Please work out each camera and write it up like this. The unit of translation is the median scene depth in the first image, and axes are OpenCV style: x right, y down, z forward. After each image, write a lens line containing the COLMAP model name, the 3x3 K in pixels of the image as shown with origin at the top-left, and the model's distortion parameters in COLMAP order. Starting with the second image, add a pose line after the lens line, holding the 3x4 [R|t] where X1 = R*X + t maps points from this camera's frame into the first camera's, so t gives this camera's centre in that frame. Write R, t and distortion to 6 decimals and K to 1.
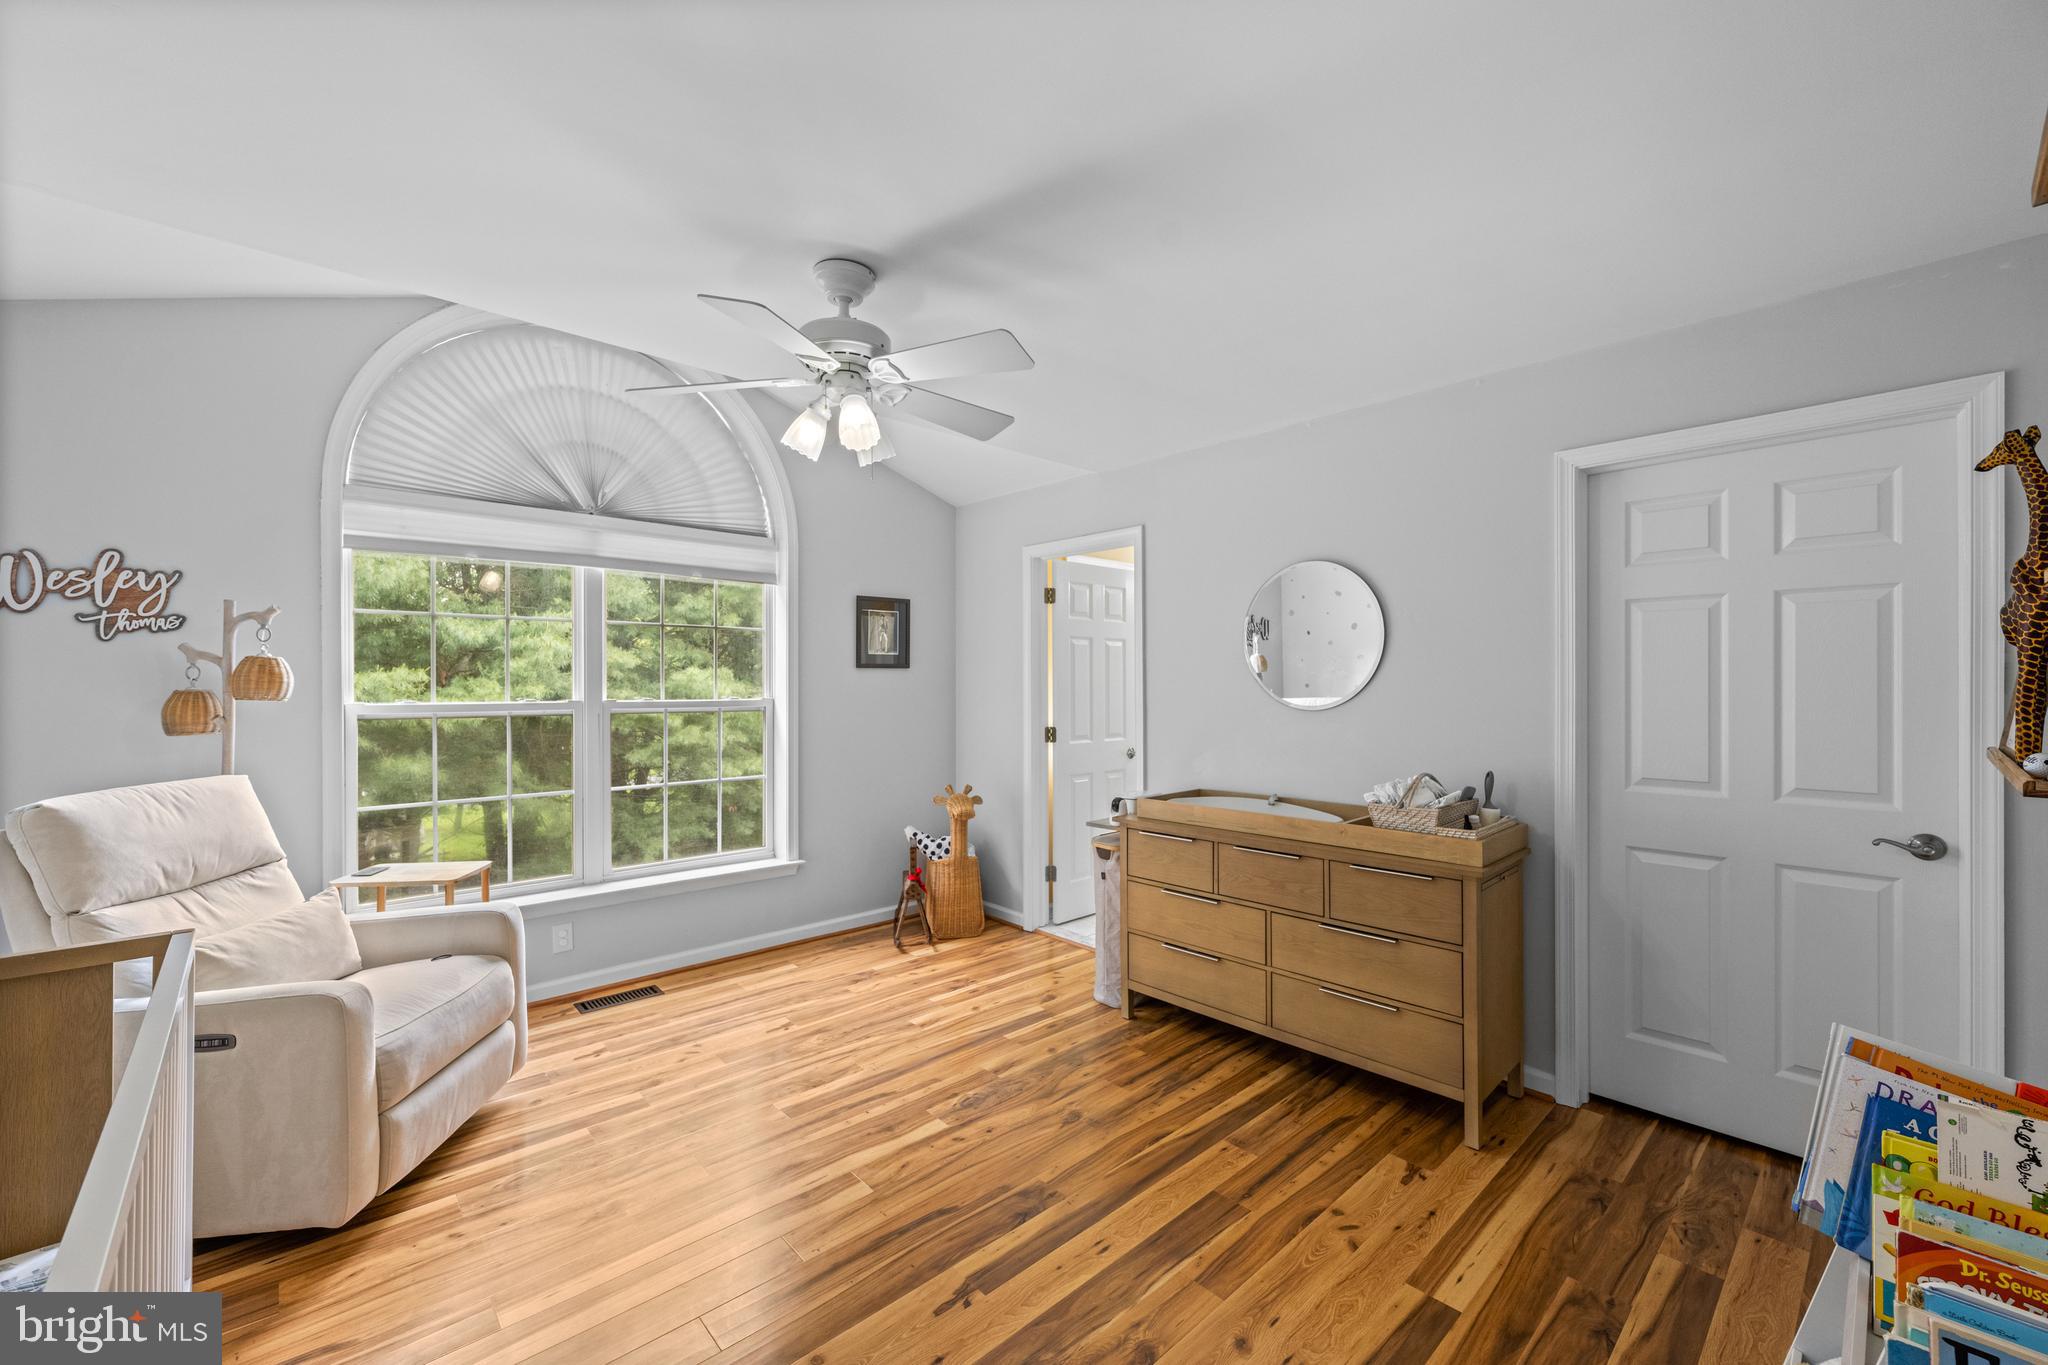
lens RADIAL K [[813.7, 0, 1015.4], [0, 813.7, 687.2], [0, 0, 1]] dist [-0.000633, -0.000466]
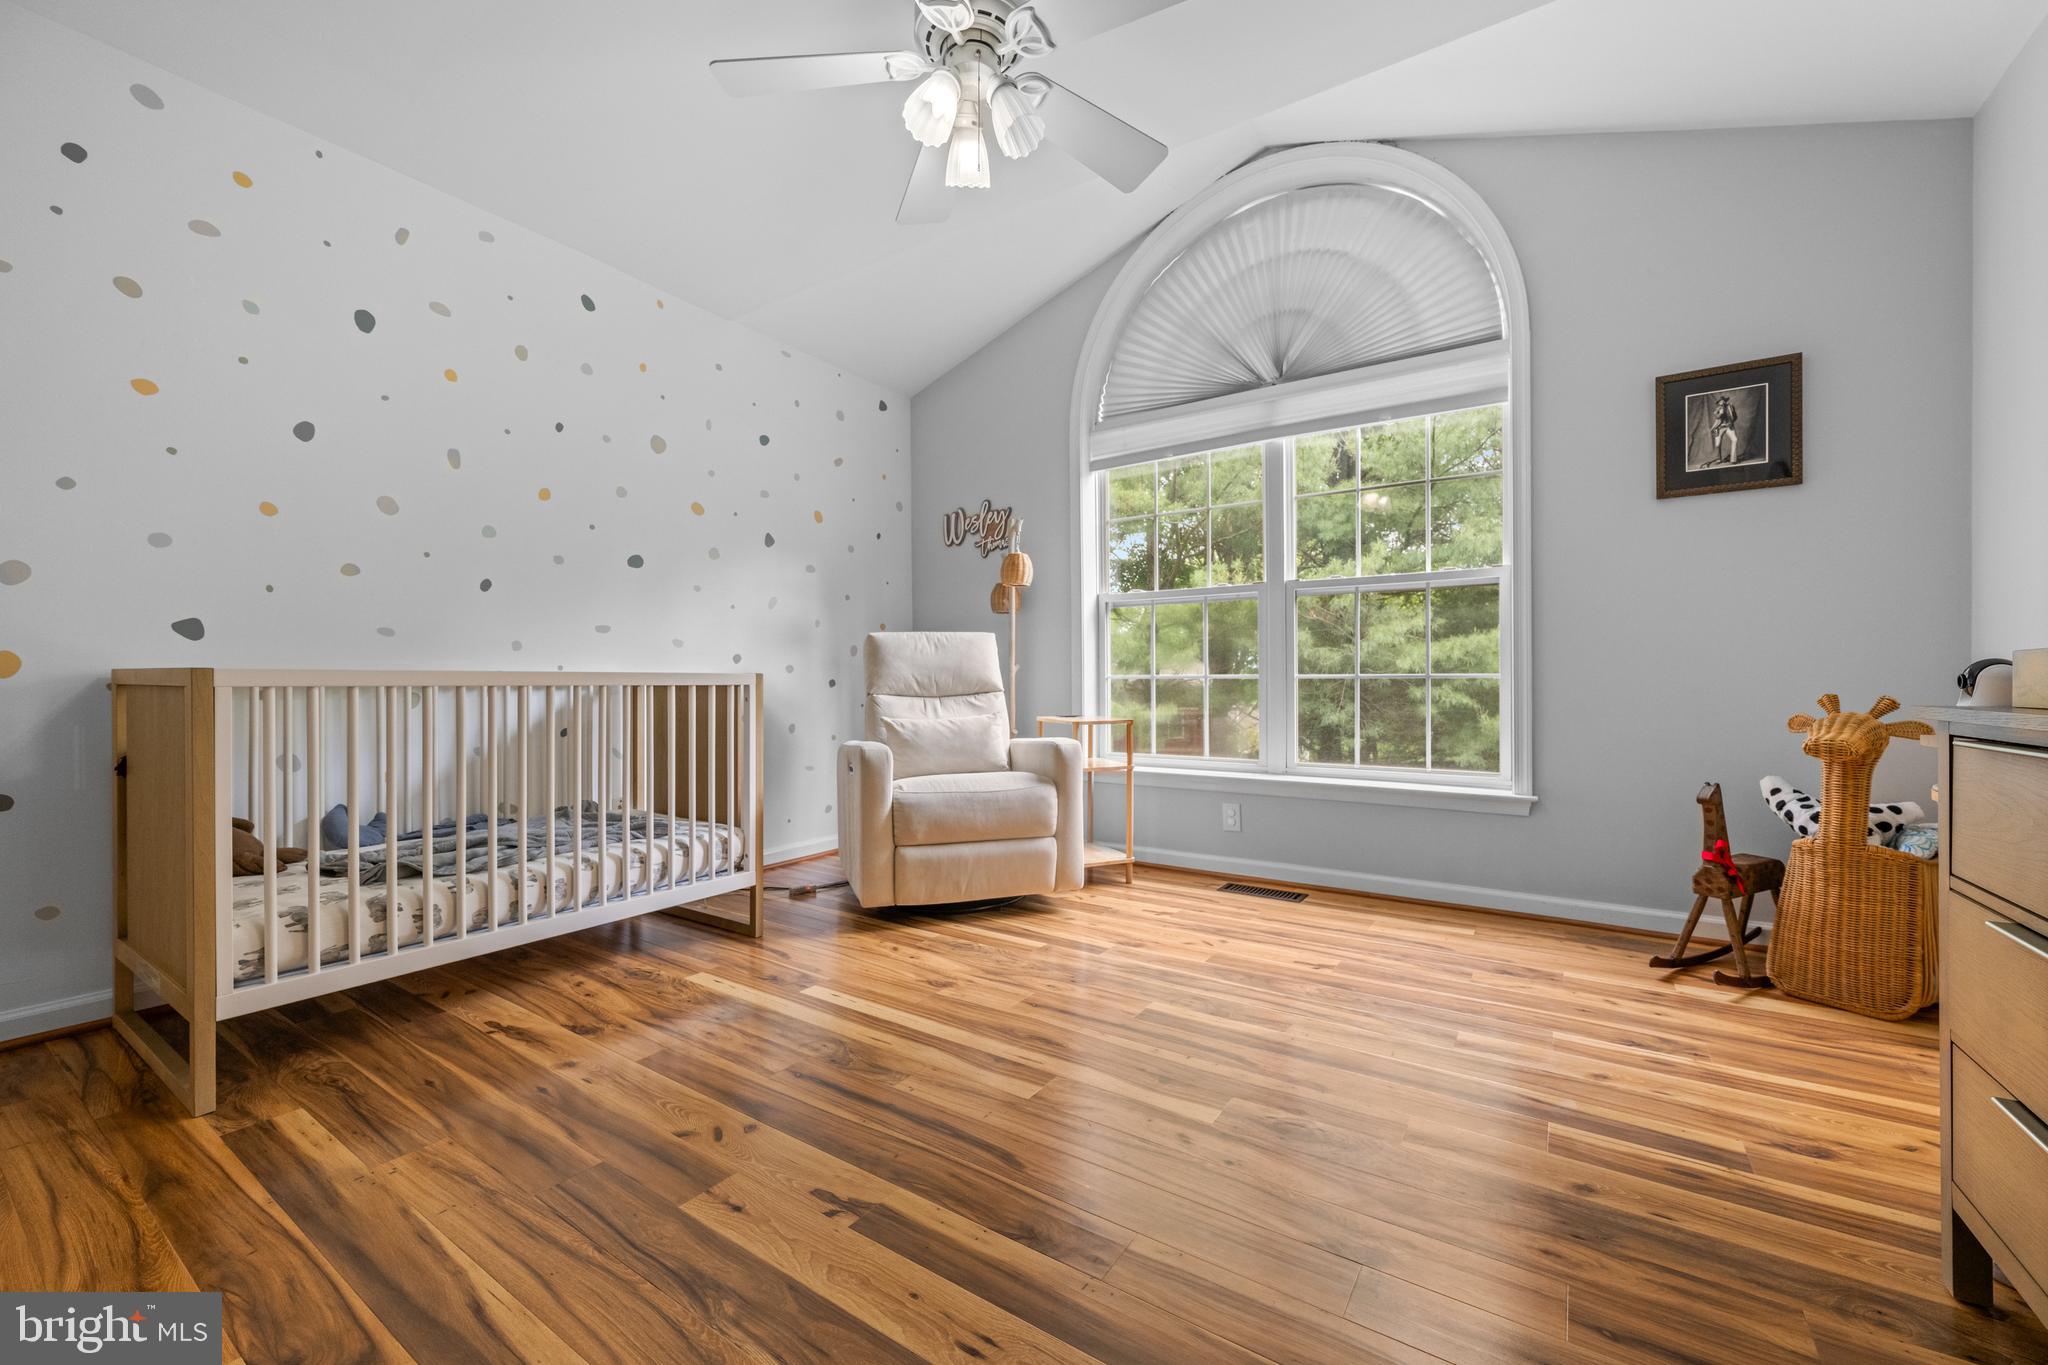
lens RADIAL K [[813.7, 0, 1015.4], [0, 813.7, 687.2], [0, 0, 1]] dist [-0.000633, -0.000466]
pose [[0.234156, 0.007764, -0.972168, 0.365569], [-0.001013, 0.999970, 0.007742, 0.145283], [0.972199, -0.000828, 0.234156, 0.522294]]
